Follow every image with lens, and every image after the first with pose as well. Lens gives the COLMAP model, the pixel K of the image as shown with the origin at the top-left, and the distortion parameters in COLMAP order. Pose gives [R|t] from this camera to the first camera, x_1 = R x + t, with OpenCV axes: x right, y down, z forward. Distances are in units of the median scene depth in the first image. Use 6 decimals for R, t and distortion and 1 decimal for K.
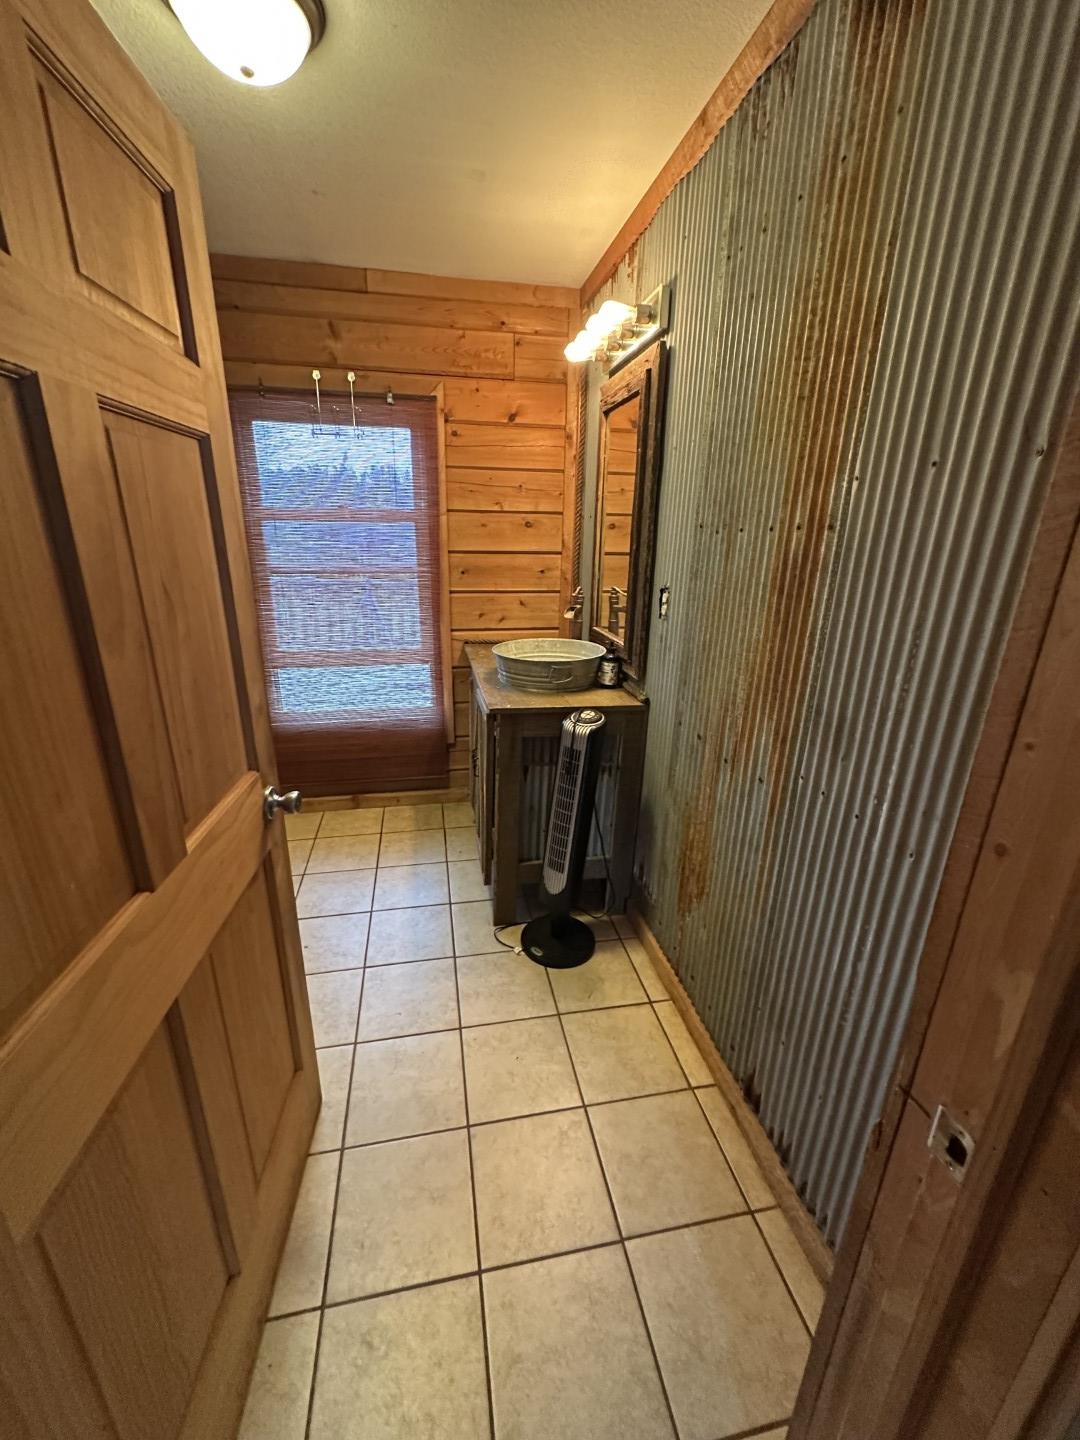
lens RADIAL K [[578.7, 0, 539.8], [0, 578.7, 720.5], [0, 0, 1]] dist [0.003085, 0.000215]
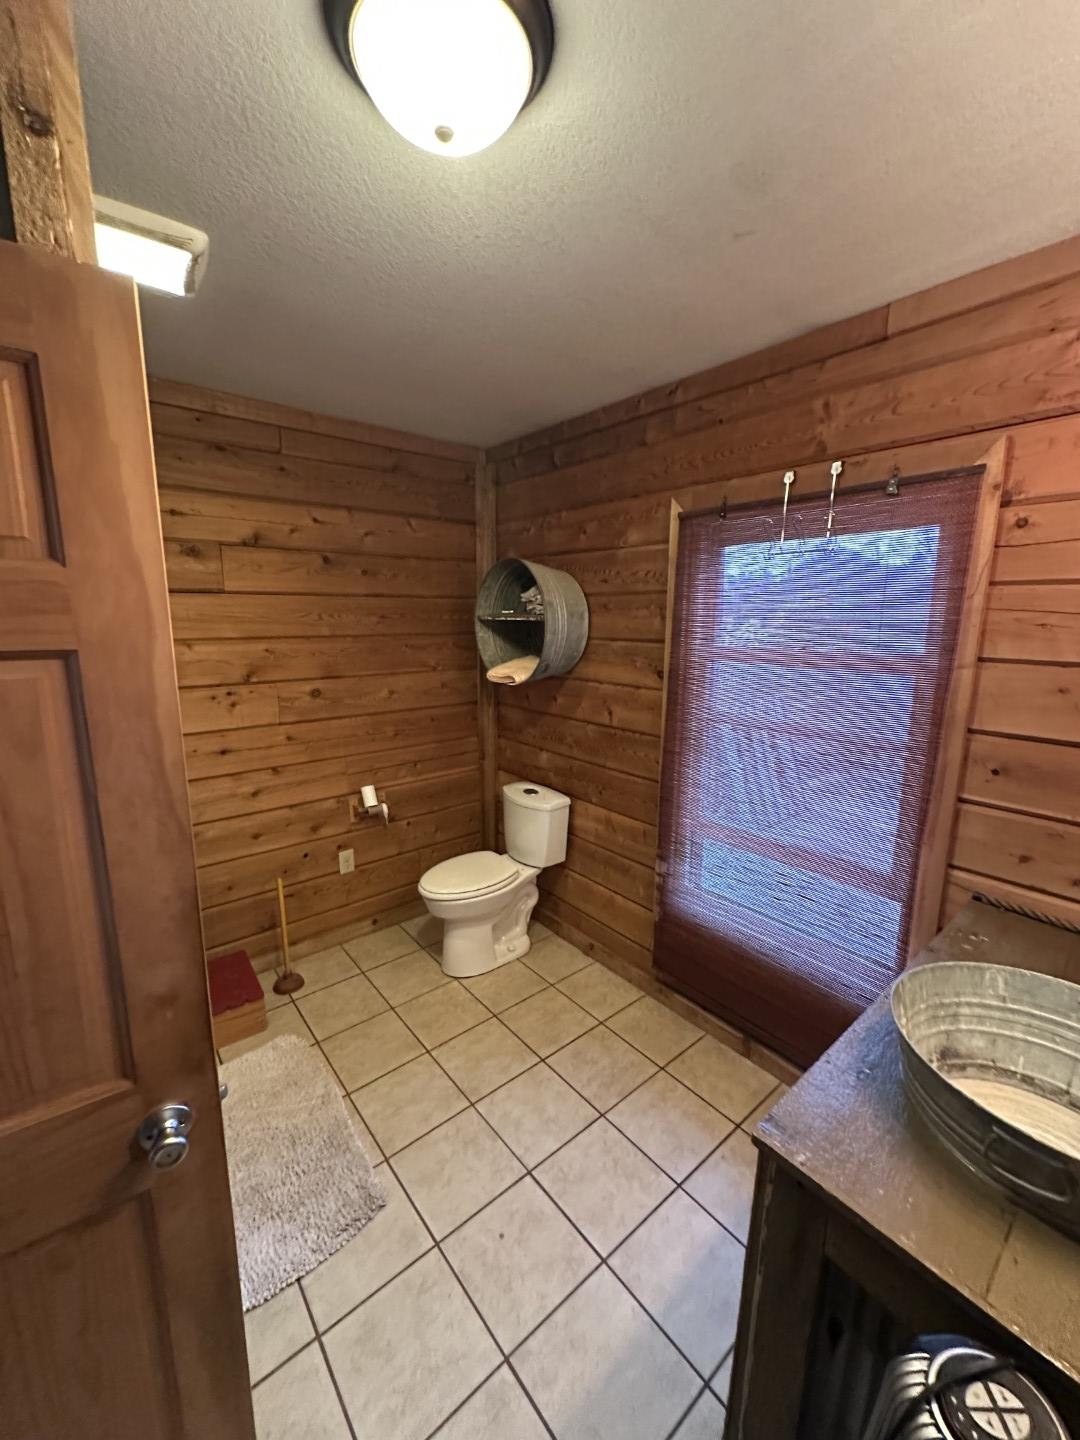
lens RADIAL K [[578.7, 0, 536.9], [0, 578.7, 718.7], [0, 0, 1]] dist [0.003085, 0.000215]
pose [[0.480414, 0.145640, -0.864865, 0.129001], [-0.276054, 0.961104, 0.008504, -0.213664], [0.832464, 0.234664, 0.501932, 0.422182]]
